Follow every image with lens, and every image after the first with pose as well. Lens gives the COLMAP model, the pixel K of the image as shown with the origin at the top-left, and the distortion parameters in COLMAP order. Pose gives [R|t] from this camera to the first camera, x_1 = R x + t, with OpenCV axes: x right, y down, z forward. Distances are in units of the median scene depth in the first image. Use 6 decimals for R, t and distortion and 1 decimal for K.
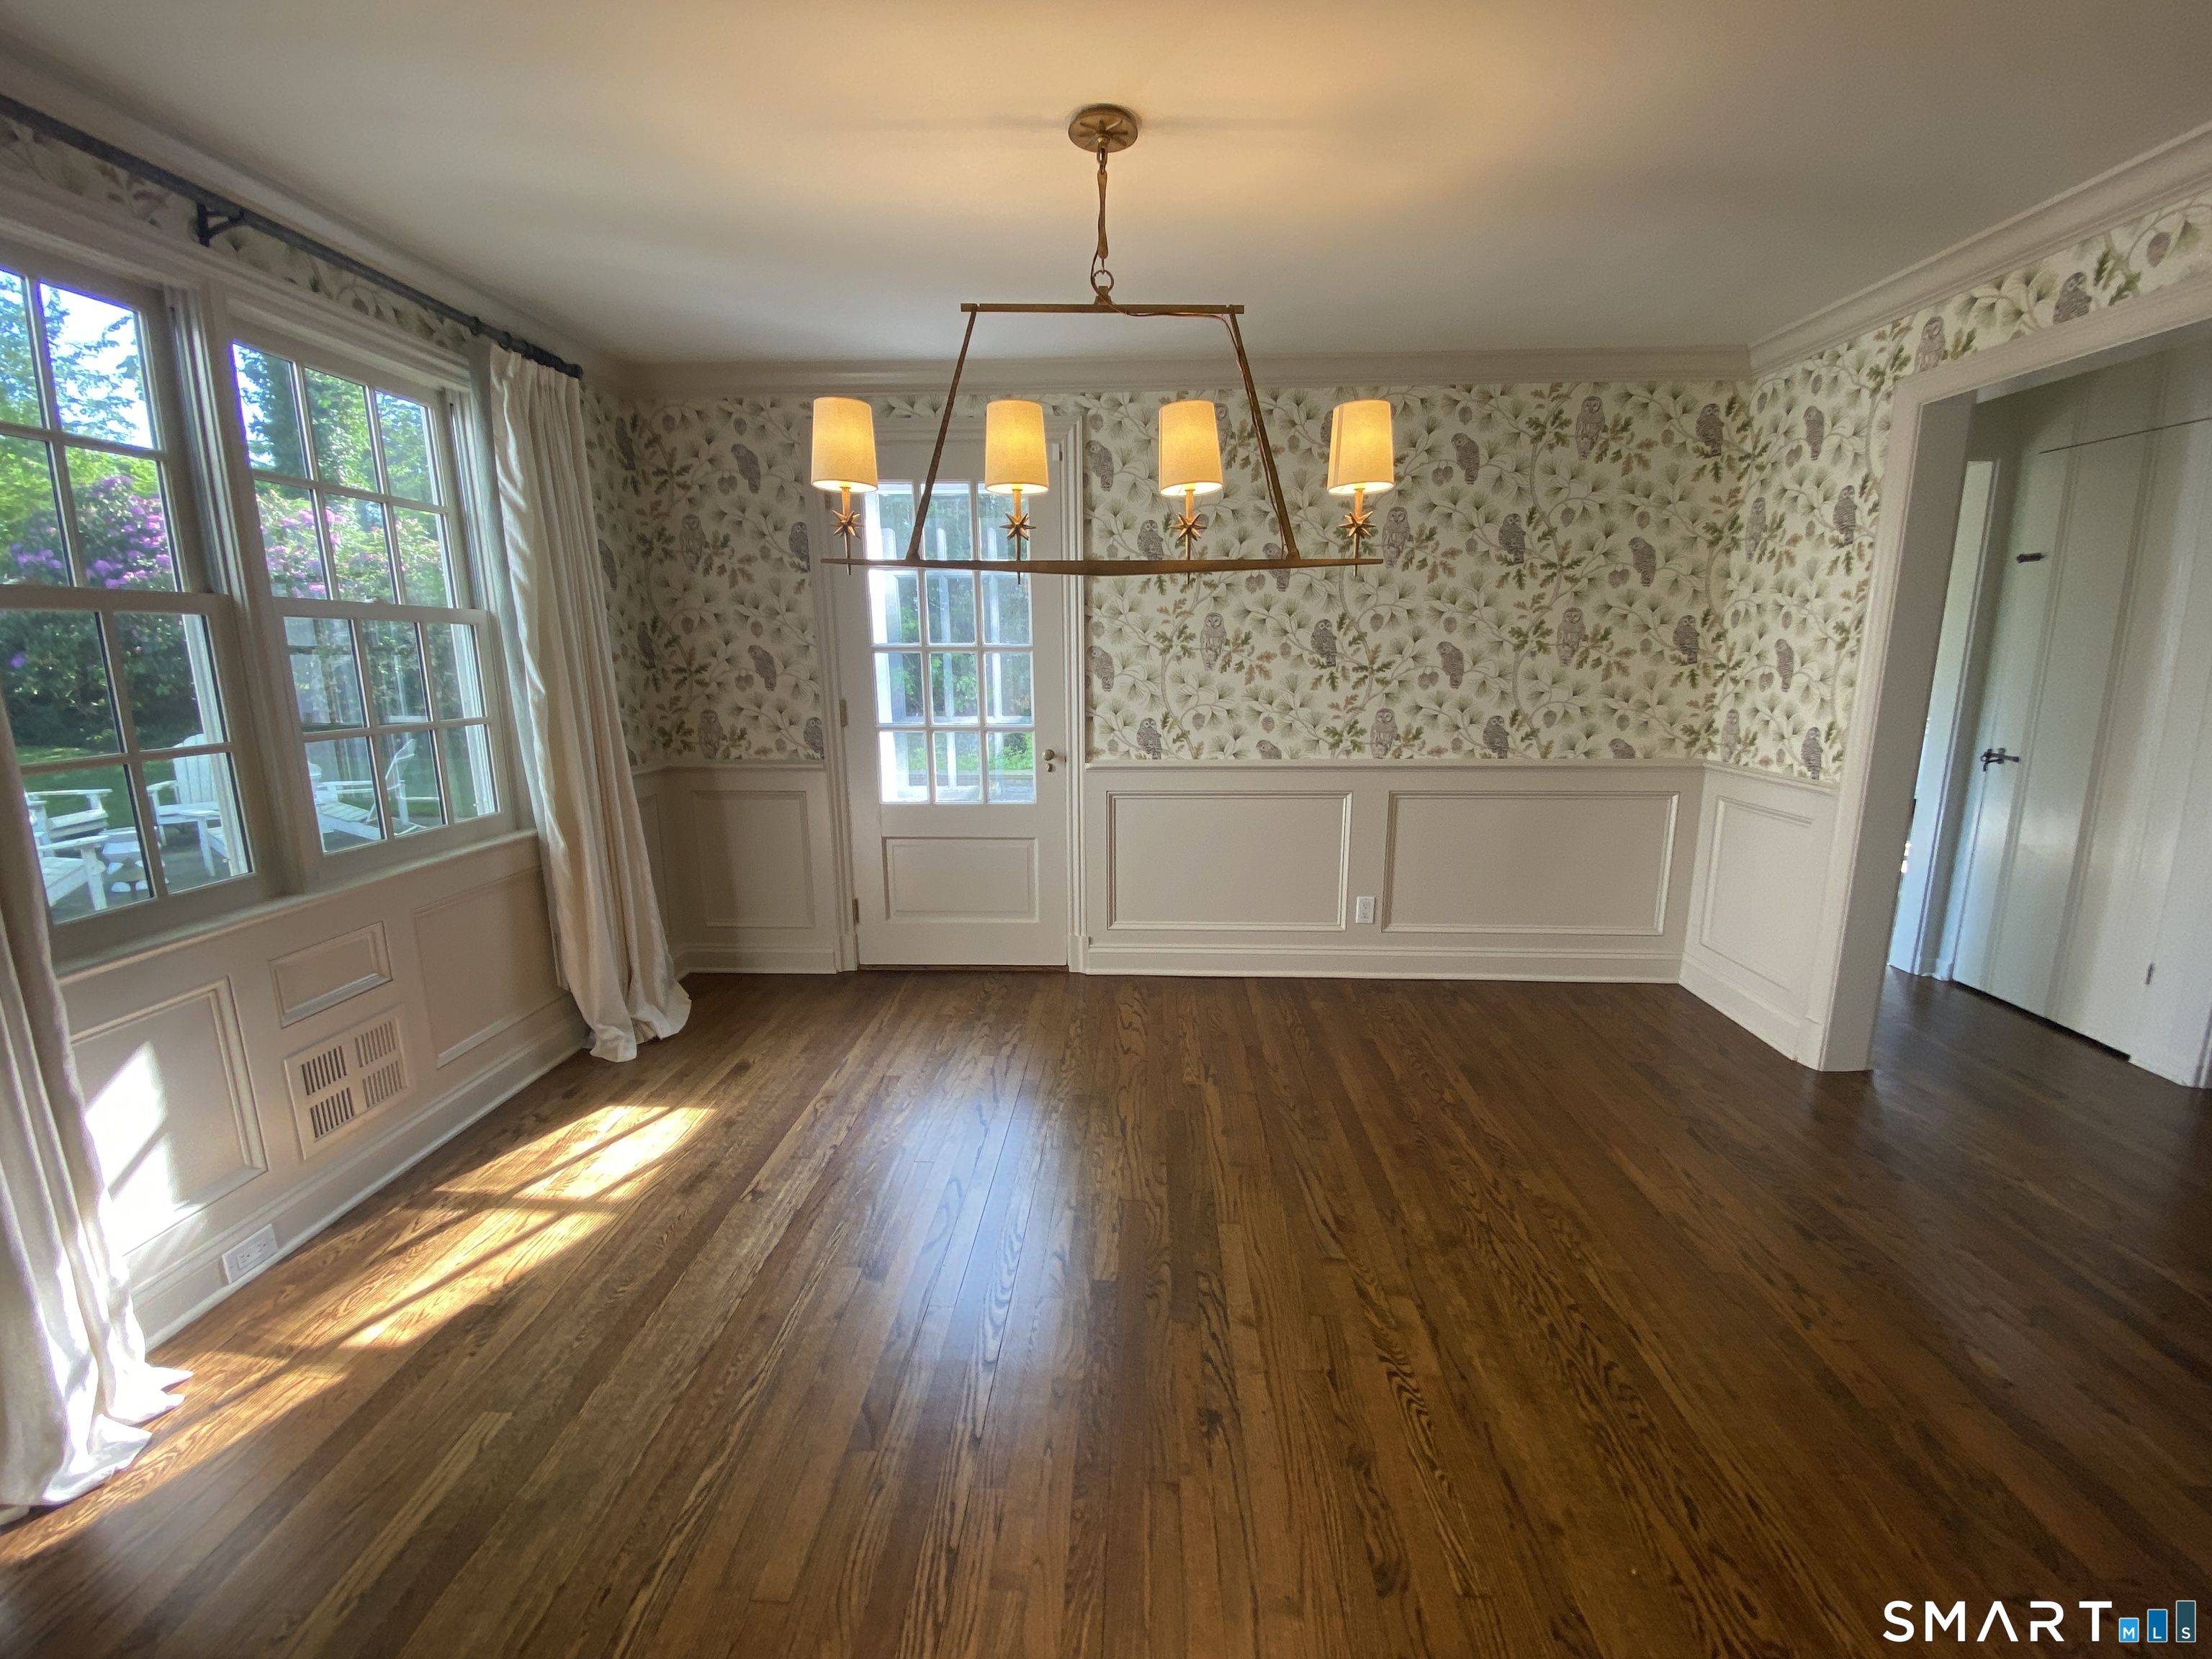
lens RADIAL K [[895.4, 0, 1106.0], [0, 895.4, 829.5], [0, 0, 1]] dist [0.030264, -0.026386]
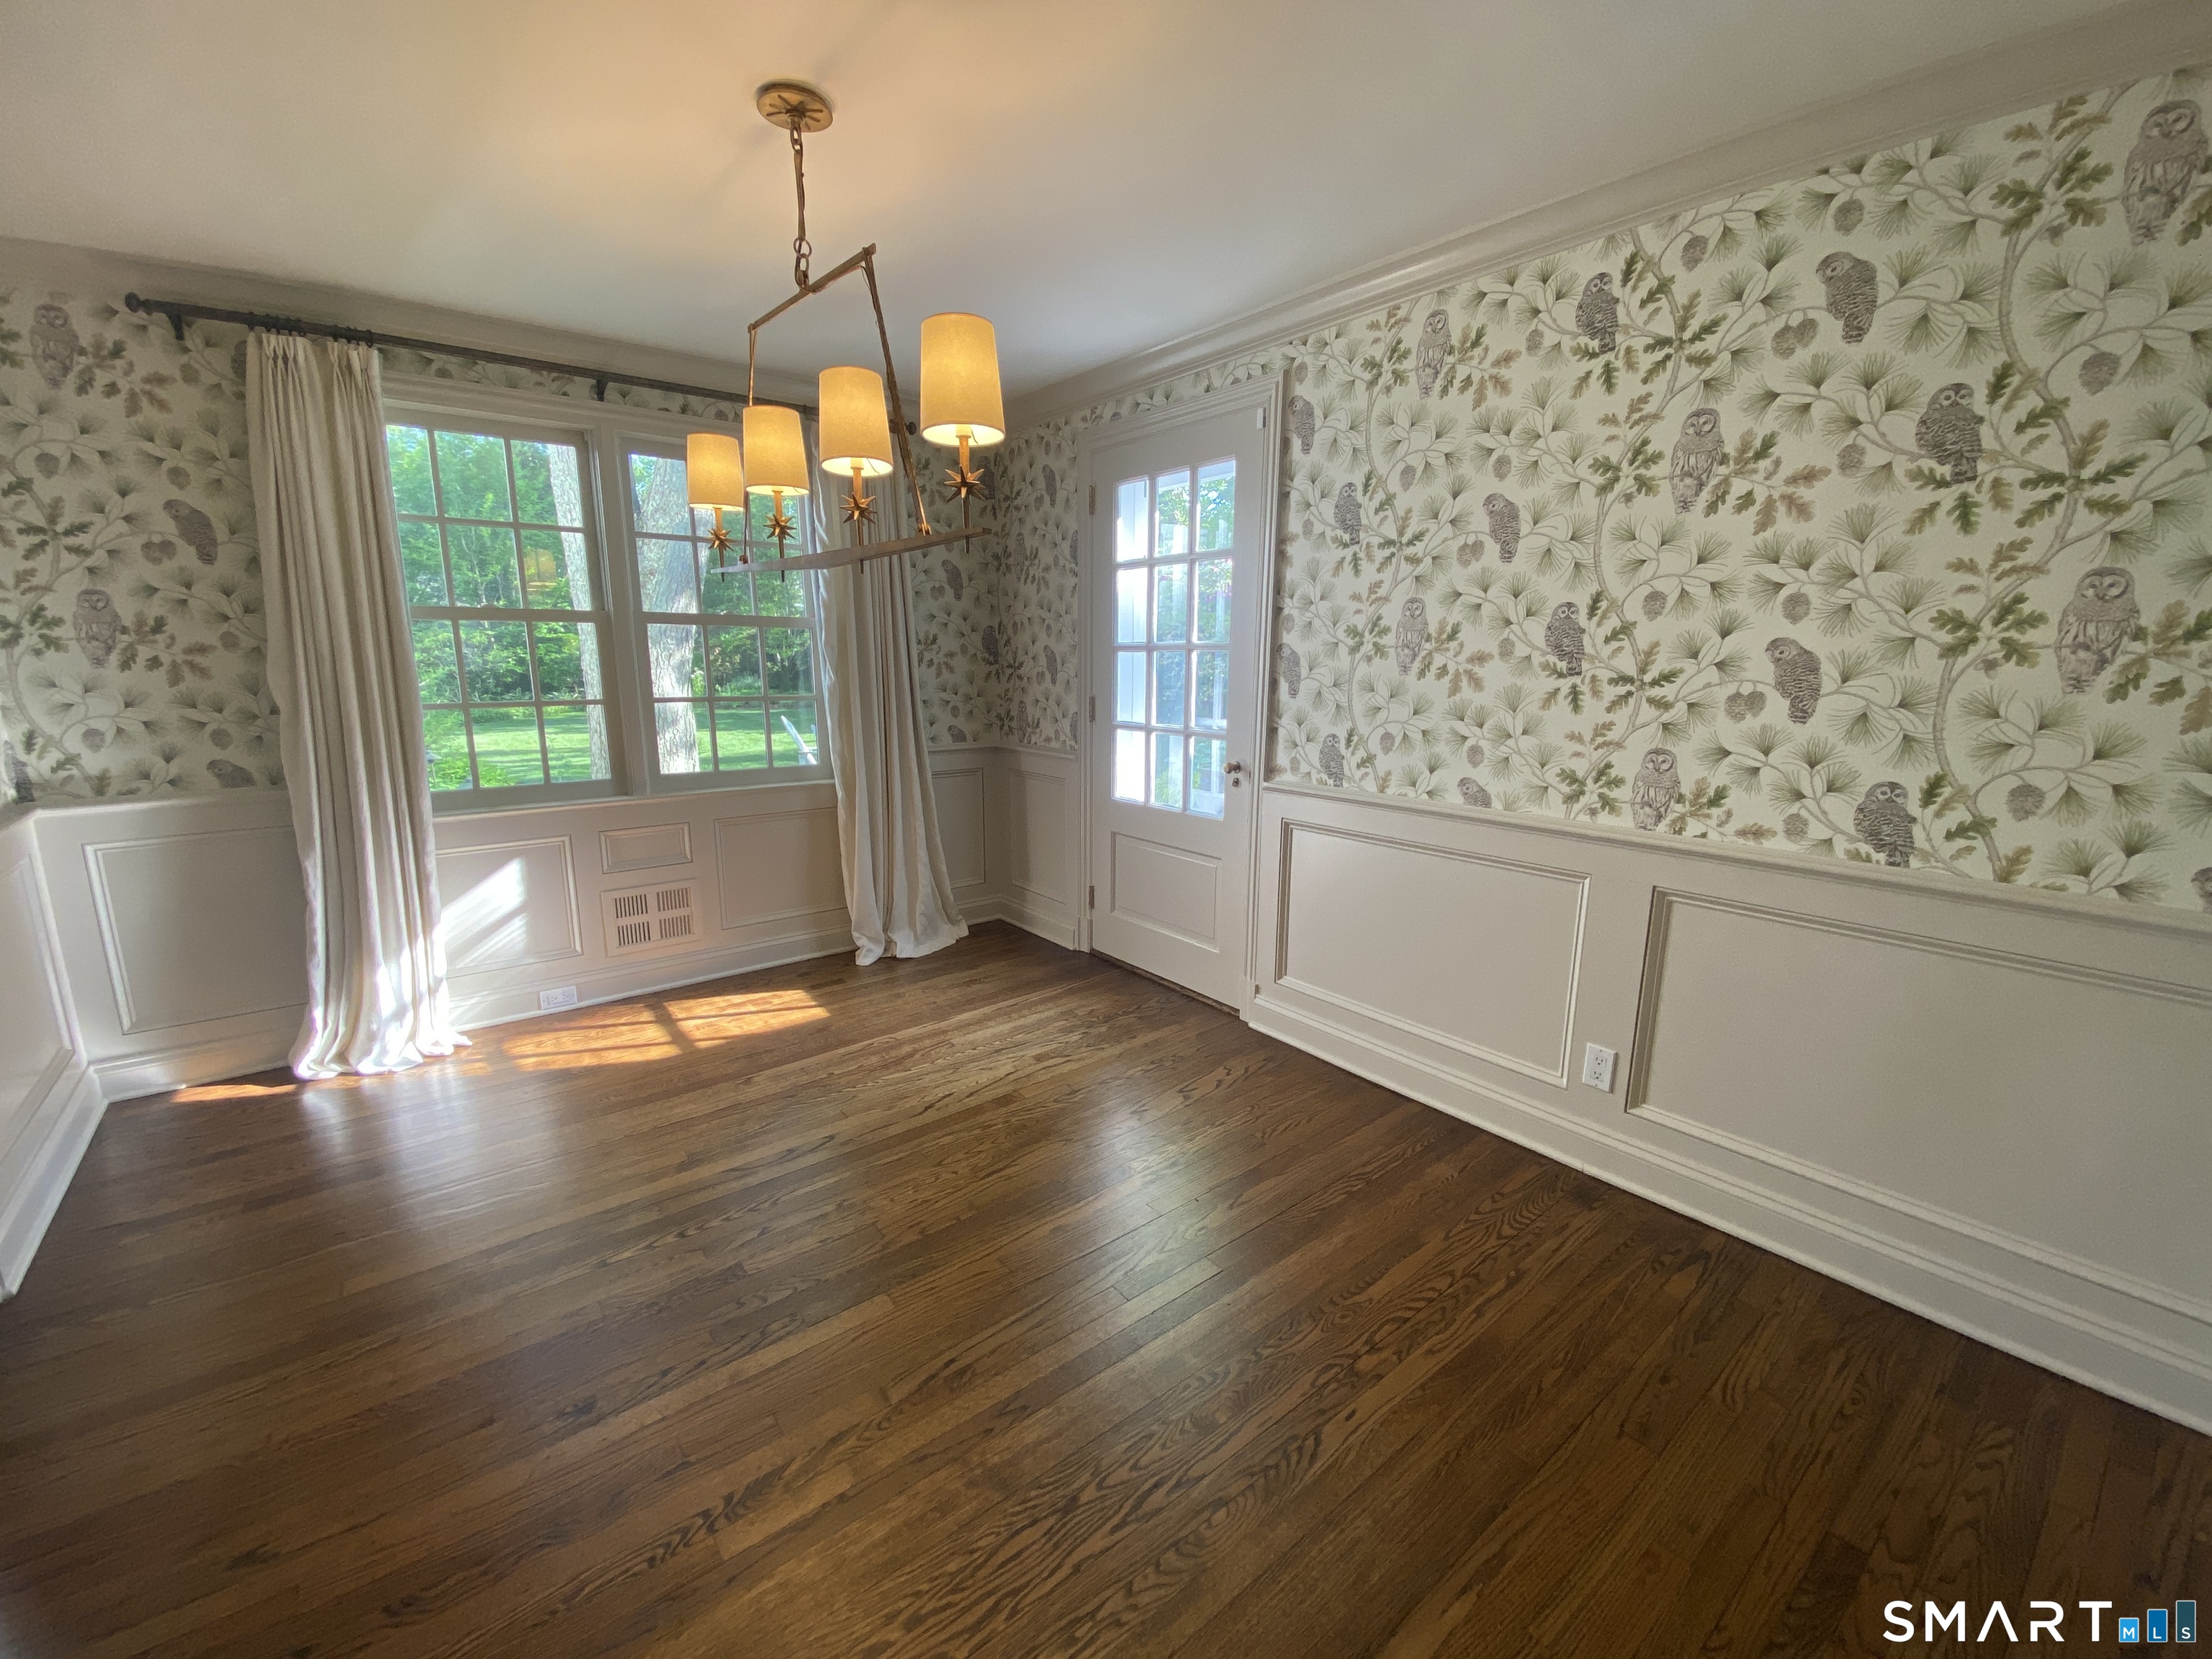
lens RADIAL K [[903.2, 0, 1093.8], [0, 903.2, 823.8], [0, 0, 1]] dist [0.015885, -0.020436]
pose [[0.654120, 0.150412, -0.741285, 0.521815], [-0.152482, 0.986131, 0.065542, -0.067236], [0.740862, 0.070160, 0.667982, 0.320067]]
